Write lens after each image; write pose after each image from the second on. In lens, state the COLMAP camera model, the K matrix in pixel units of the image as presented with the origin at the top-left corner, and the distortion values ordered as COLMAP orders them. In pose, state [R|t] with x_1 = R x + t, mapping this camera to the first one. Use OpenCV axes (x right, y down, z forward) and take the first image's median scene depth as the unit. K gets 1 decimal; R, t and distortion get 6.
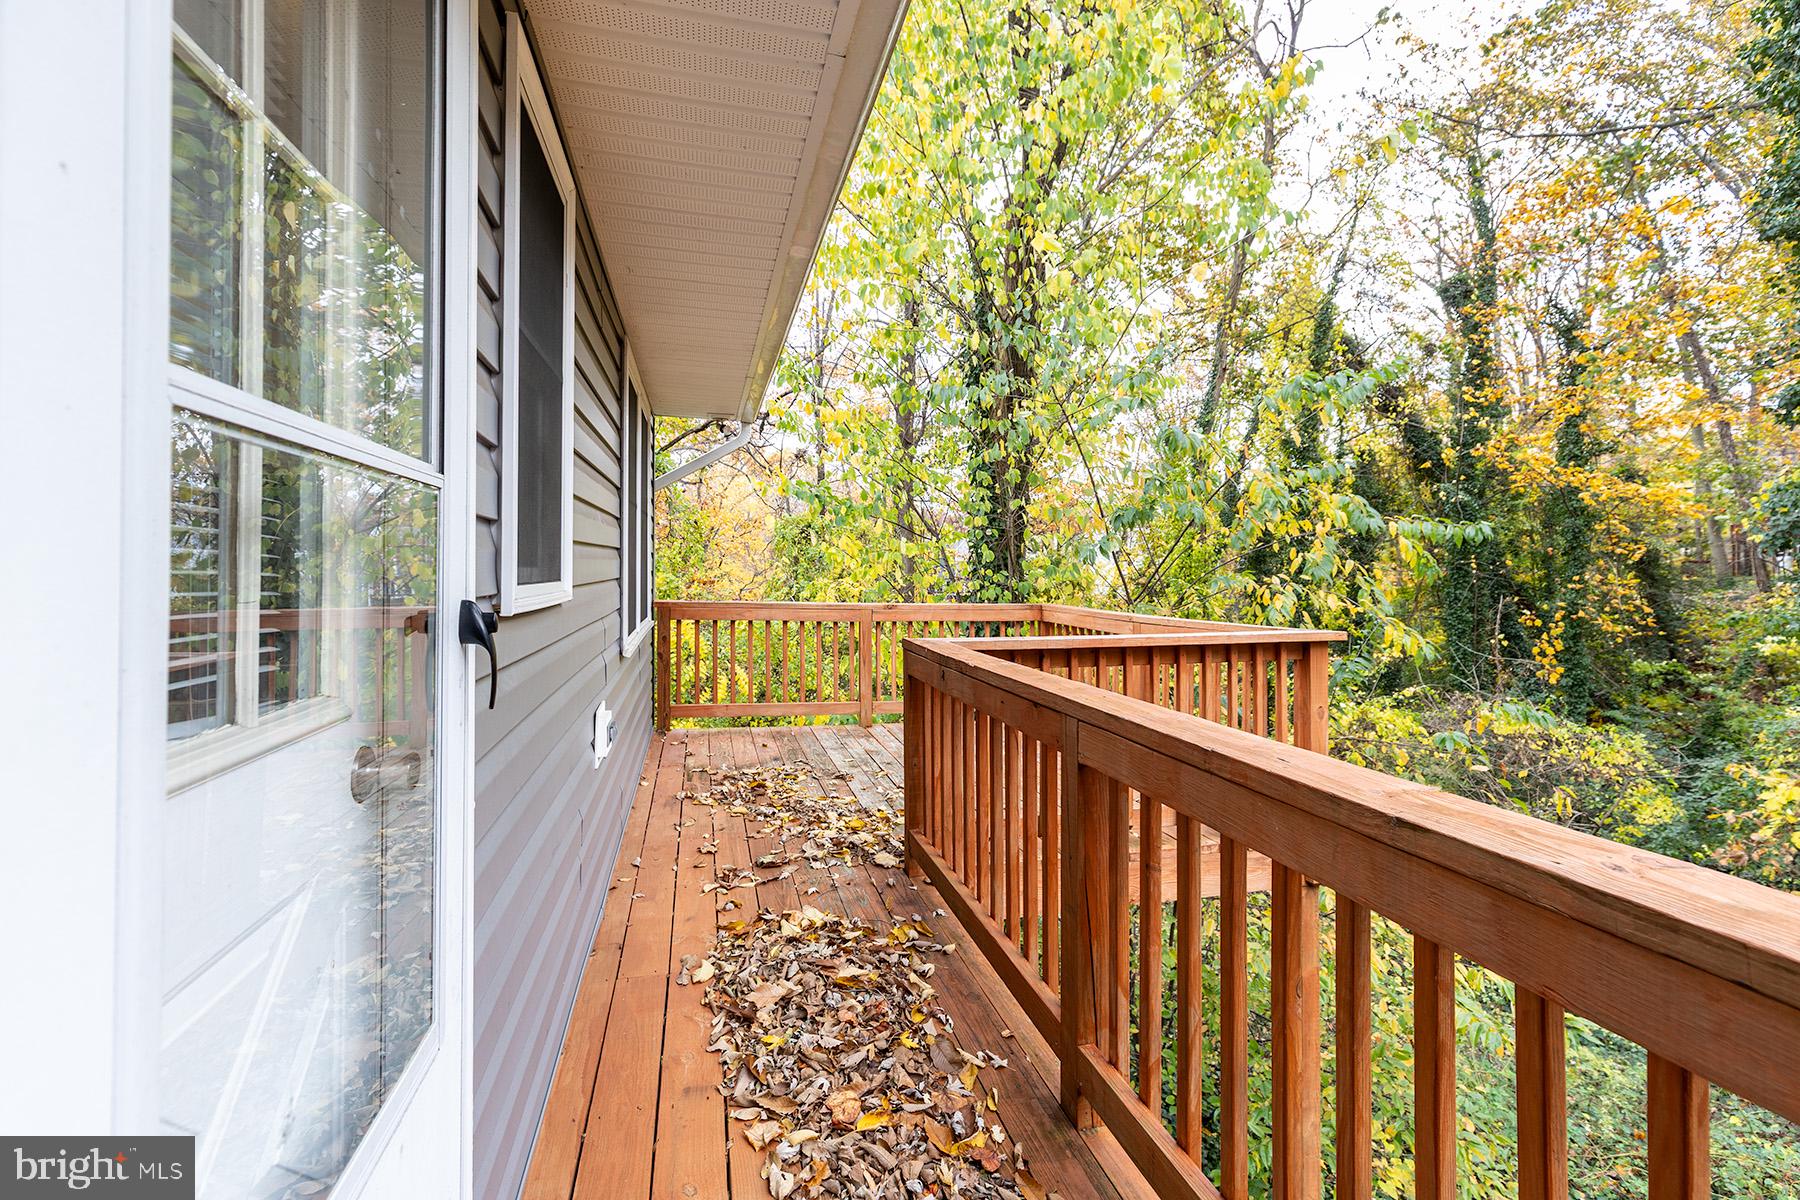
lens RADIAL K [[858.8, 0, 899.0], [0, 858.8, 536.4], [0, 0, 1]] dist [0.002526, -0.000080]
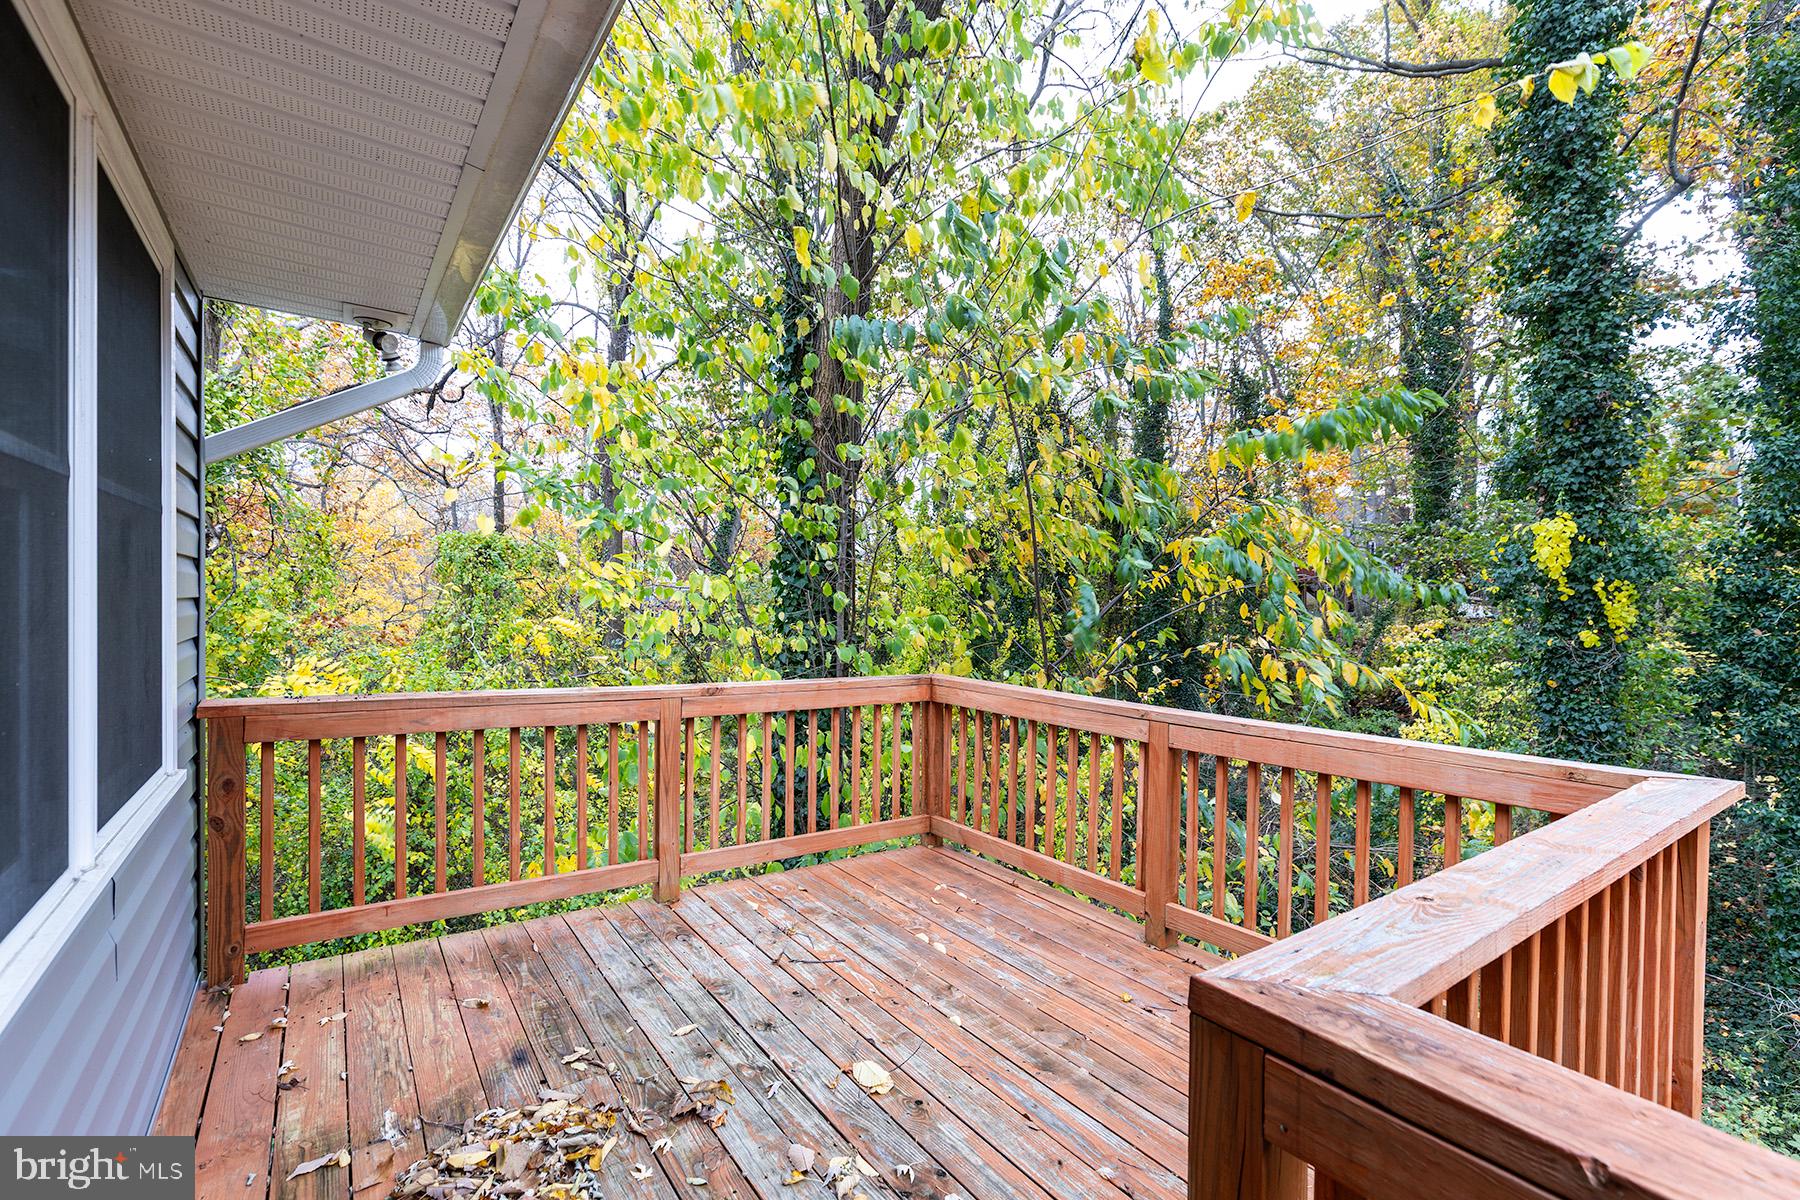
lens RADIAL K [[820.5, 0, 897.8], [0, 820.5, 589.0], [0, 0, 1]] dist [0.001713, -0.000352]
pose [[0.928148, 0.011145, 0.372045, -0.105154], [-0.022749, 0.999382, 0.026815, -0.005182], [-0.371516, -0.033352, 0.927827, 0.458692]]
